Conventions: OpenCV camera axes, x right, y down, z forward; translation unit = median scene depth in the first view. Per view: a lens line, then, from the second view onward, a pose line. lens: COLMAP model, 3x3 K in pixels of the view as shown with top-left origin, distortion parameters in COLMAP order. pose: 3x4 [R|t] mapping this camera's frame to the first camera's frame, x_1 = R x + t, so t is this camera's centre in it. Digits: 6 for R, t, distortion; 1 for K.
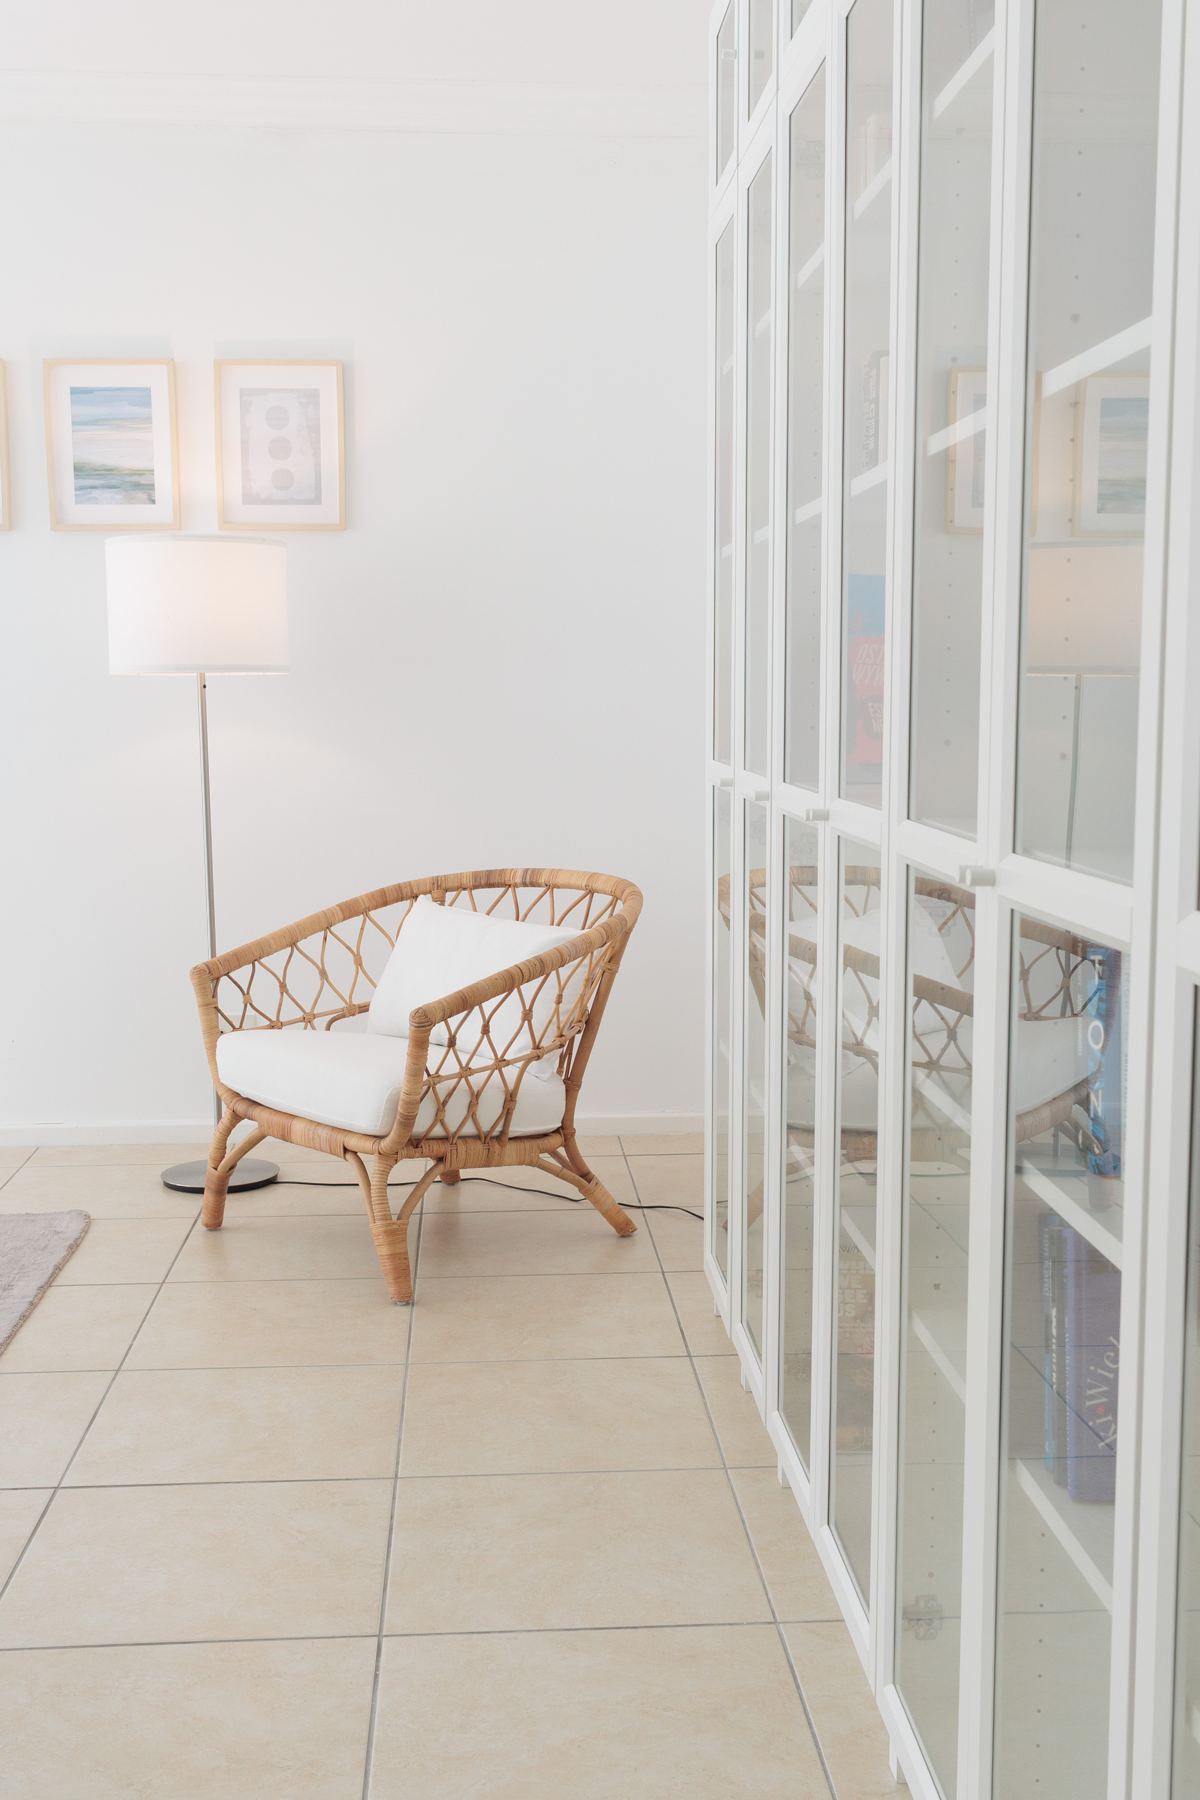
lens RADIAL K [[1977.0, 0, 601.1], [0, 1977.0, 893.8], [0, 0, 1]] dist [0.028867, 0.000000]
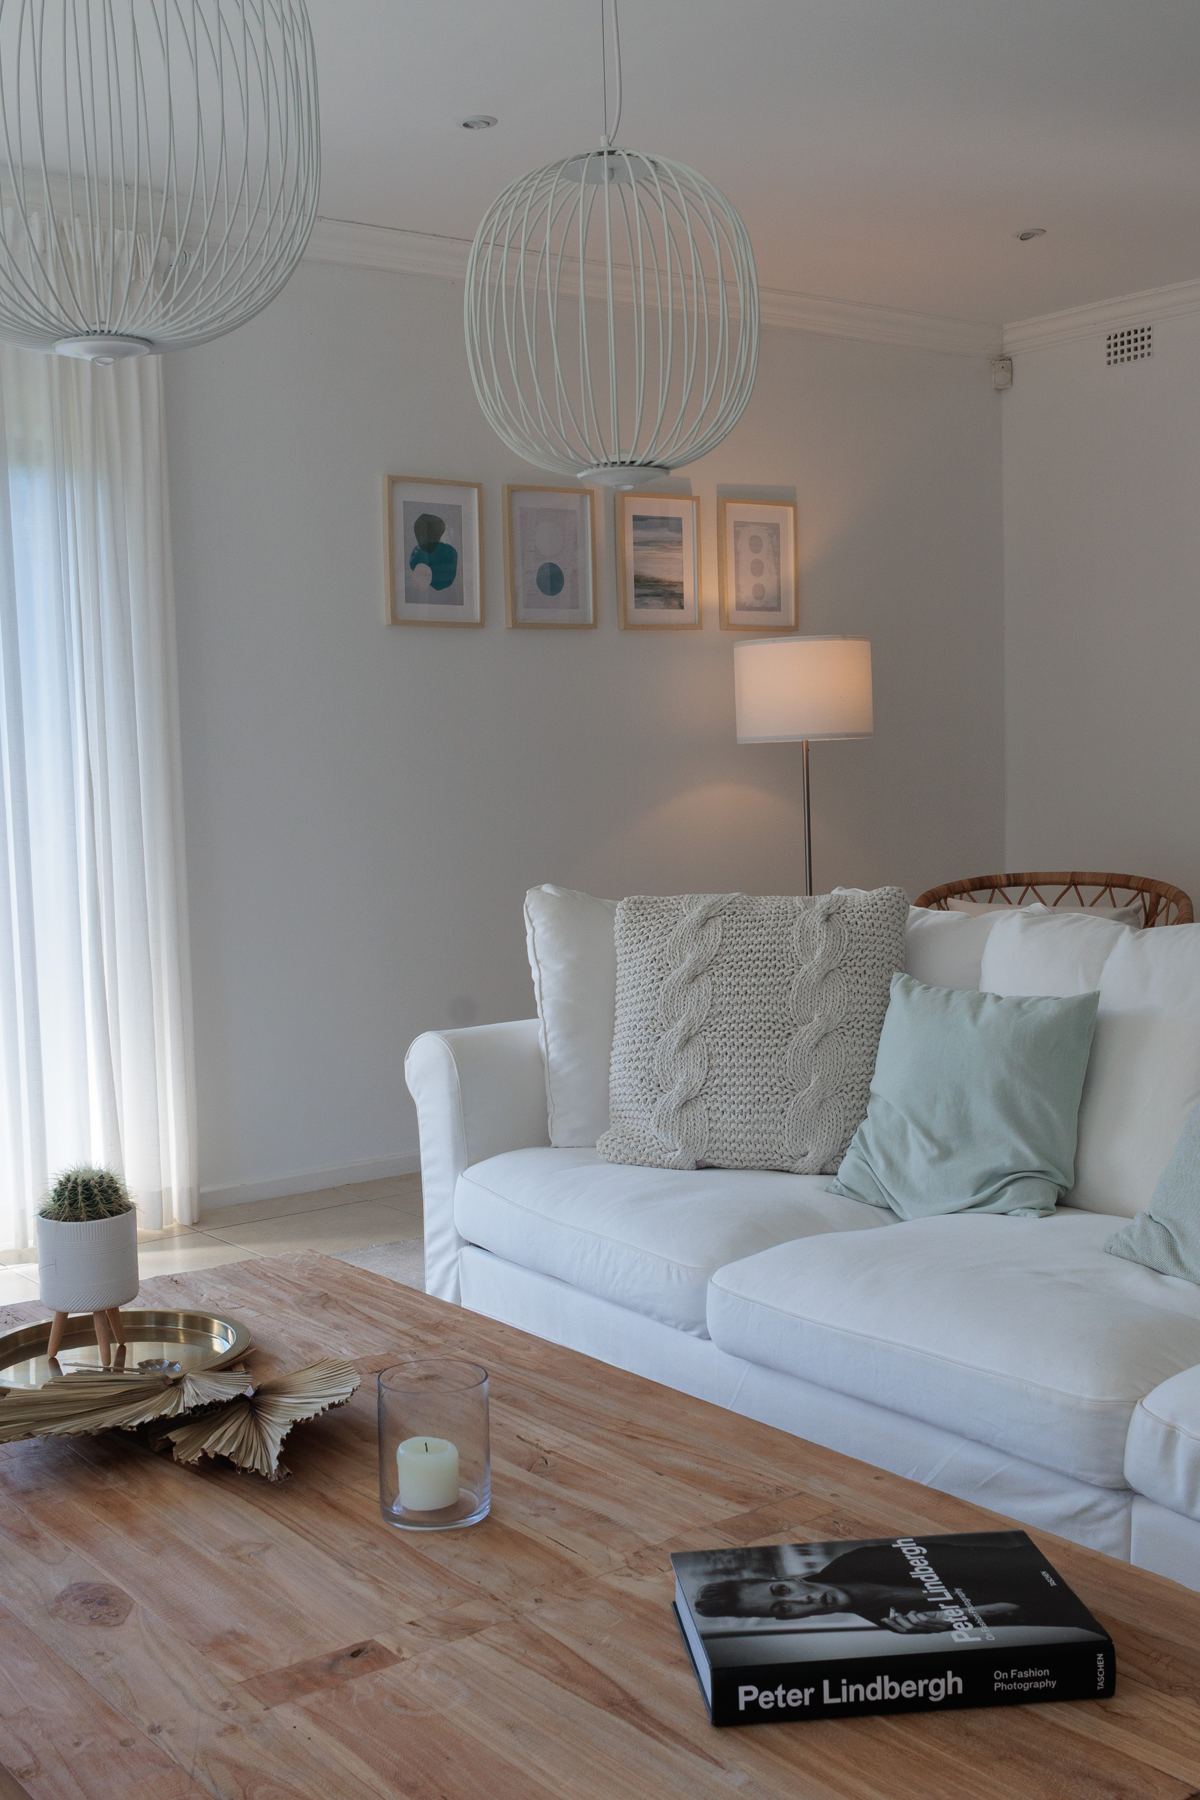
lens RADIAL K [[1977.0, 0, 595.5], [0, 1977.0, 909.4], [0, 0, 1]] dist [0.028867, 0.000000]
pose [[0.833591, -0.066446, 0.548371, -0.976469], [0.086187, 0.996226, -0.010303, 0.001508], [-0.545616, 0.055851, 0.836172, -0.009733]]
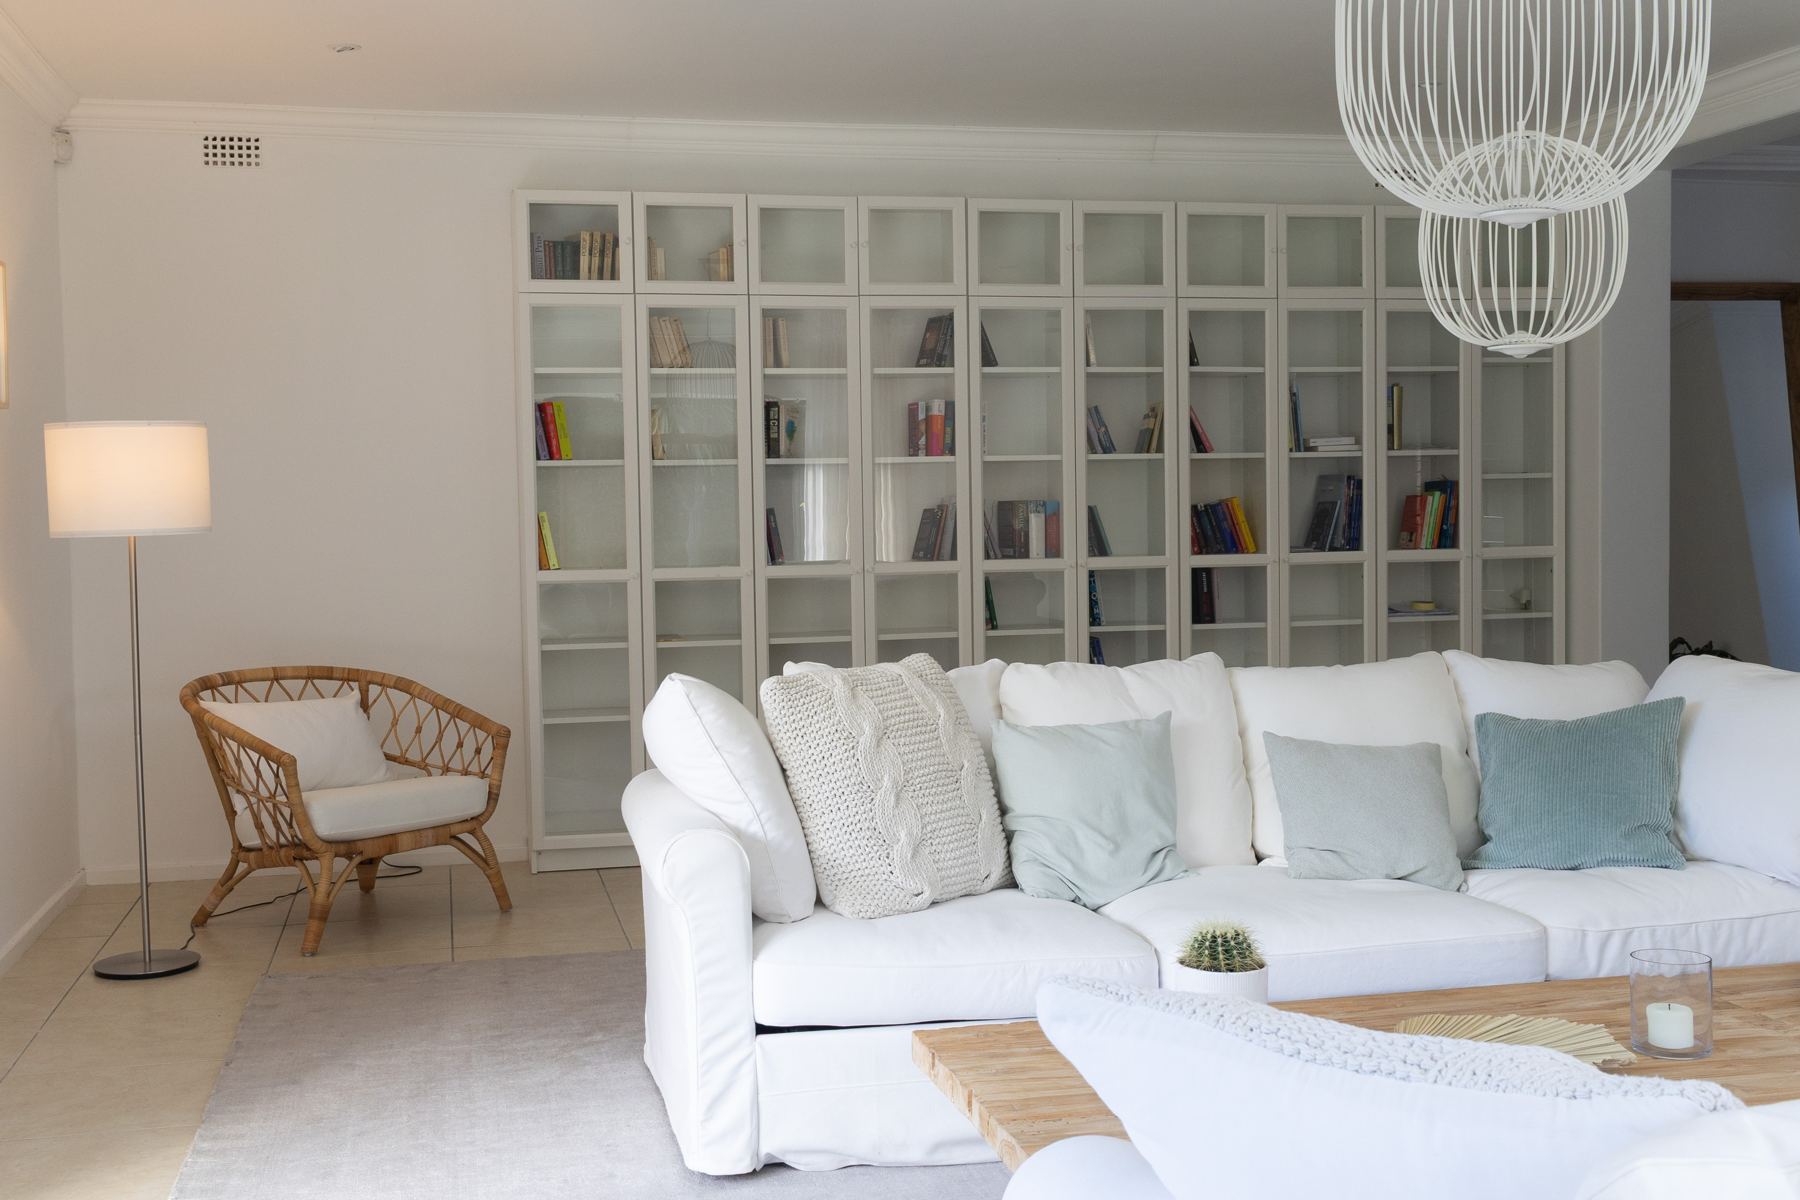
lens RADIAL K [[1977.0, 0, 897.4], [0, 1977.0, 596.9], [0, 0, 1]] dist [0.028867, 0.000000]
pose [[-0.164310, -0.044692, 0.985396, -1.350149], [0.123077, 0.990238, 0.065434, -0.089701], [-0.978700, 0.132031, -0.157206, 0.699304]]
